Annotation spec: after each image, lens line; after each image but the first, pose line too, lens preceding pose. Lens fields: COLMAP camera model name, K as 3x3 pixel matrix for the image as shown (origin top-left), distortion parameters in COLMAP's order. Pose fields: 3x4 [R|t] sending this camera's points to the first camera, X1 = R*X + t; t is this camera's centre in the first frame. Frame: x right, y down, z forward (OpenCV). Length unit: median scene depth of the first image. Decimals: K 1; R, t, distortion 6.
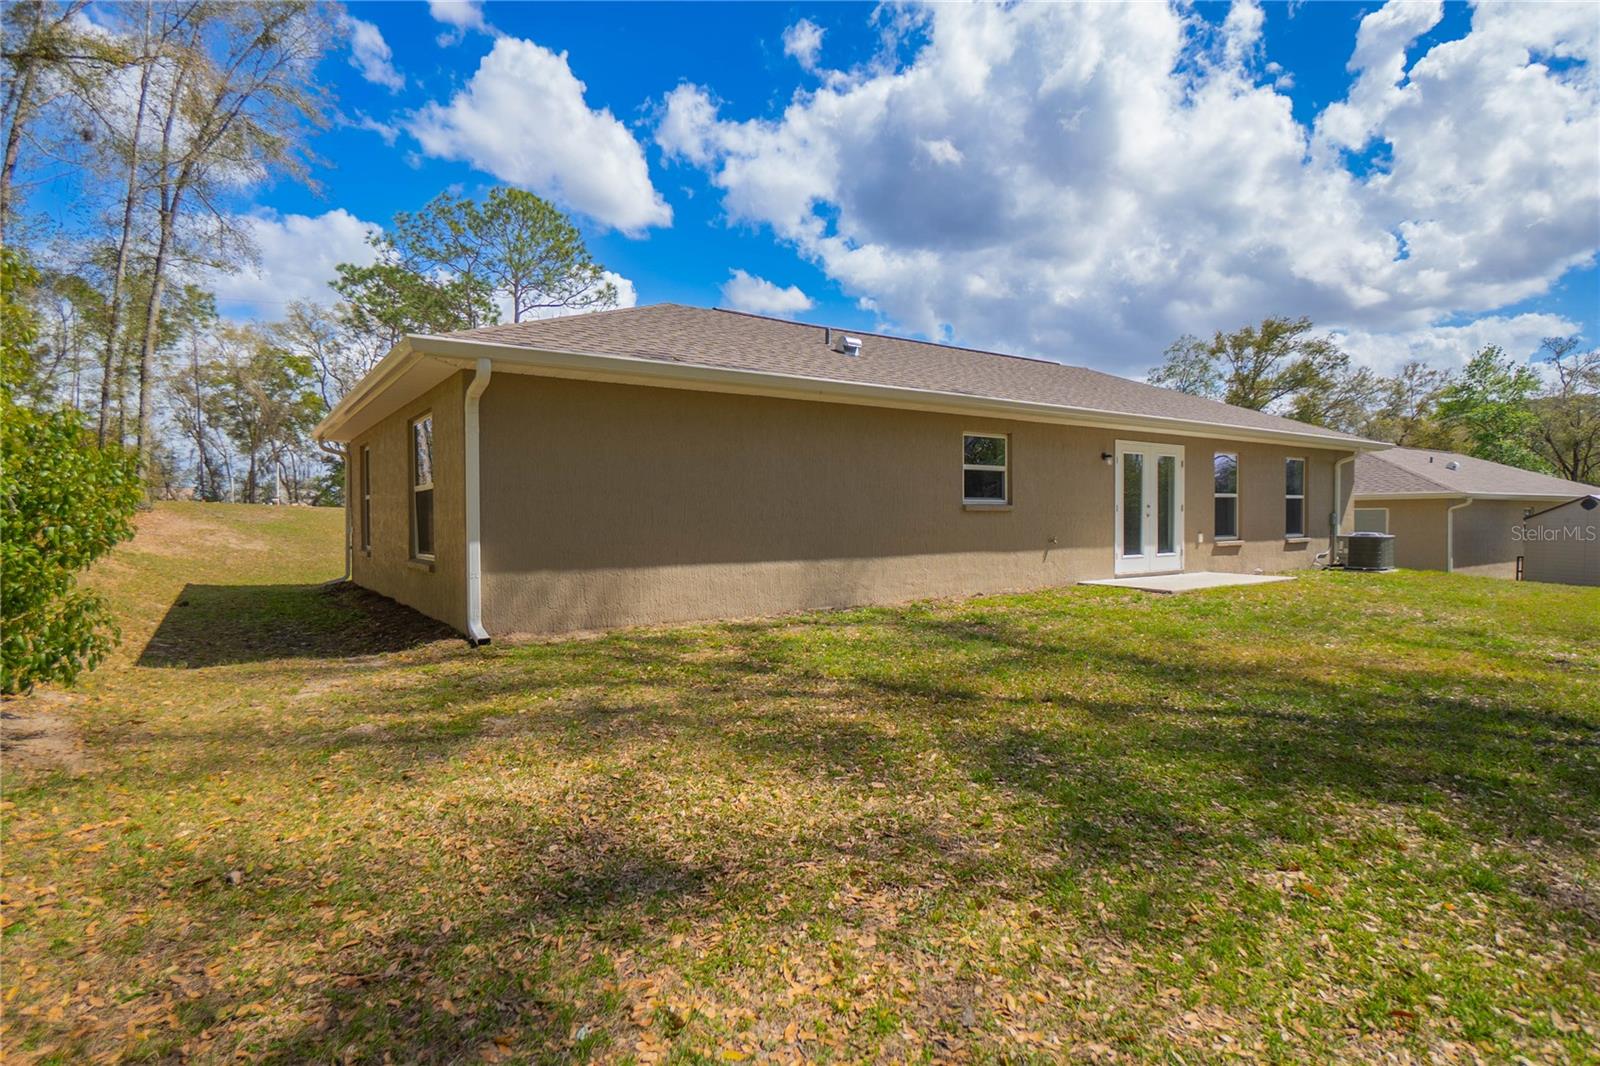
lens RADIAL K [[831.2, 0, 794.9], [0, 831.2, 527.6], [0, 0, 1]] dist [-0.043741, 0.029119]
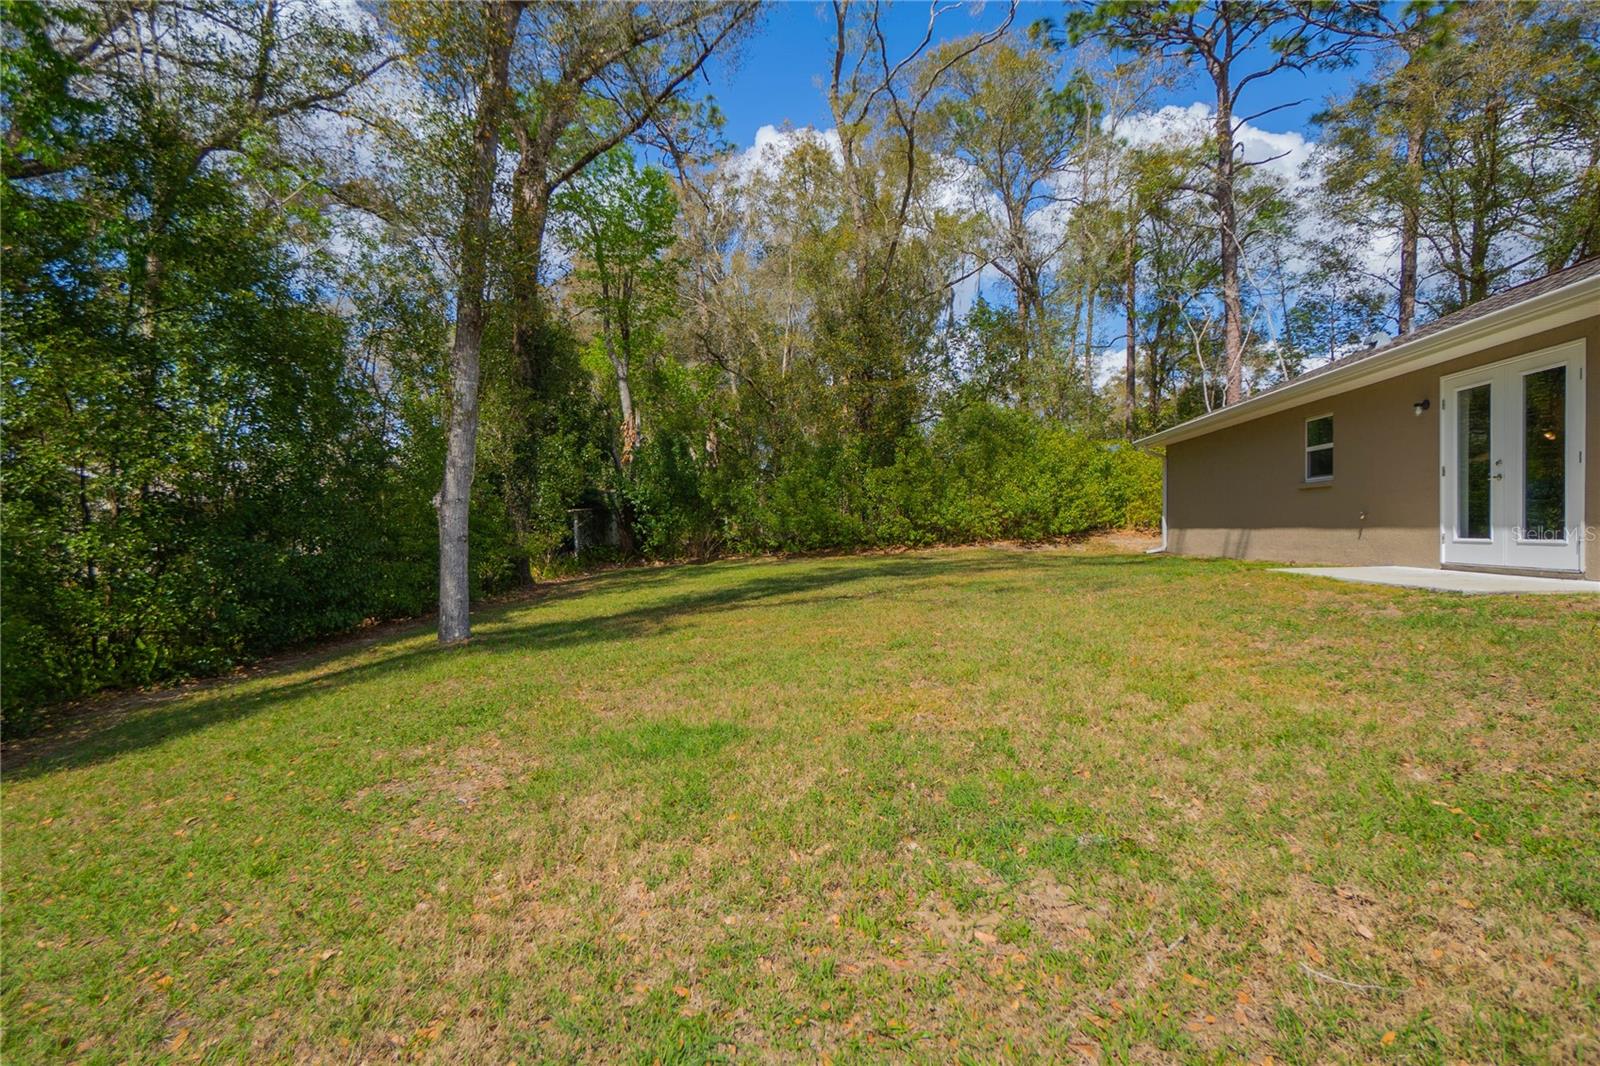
lens RADIAL K [[849.2, 0, 796.6], [0, 849.2, 540.7], [0, 0, 1]] dist [-0.040253, 0.027398]
pose [[-0.648461, 0.022044, -0.760928, 1.184842], [0.006711, 0.999707, 0.023242, 0.014326], [0.761218, 0.009965, -0.648419, 0.939568]]
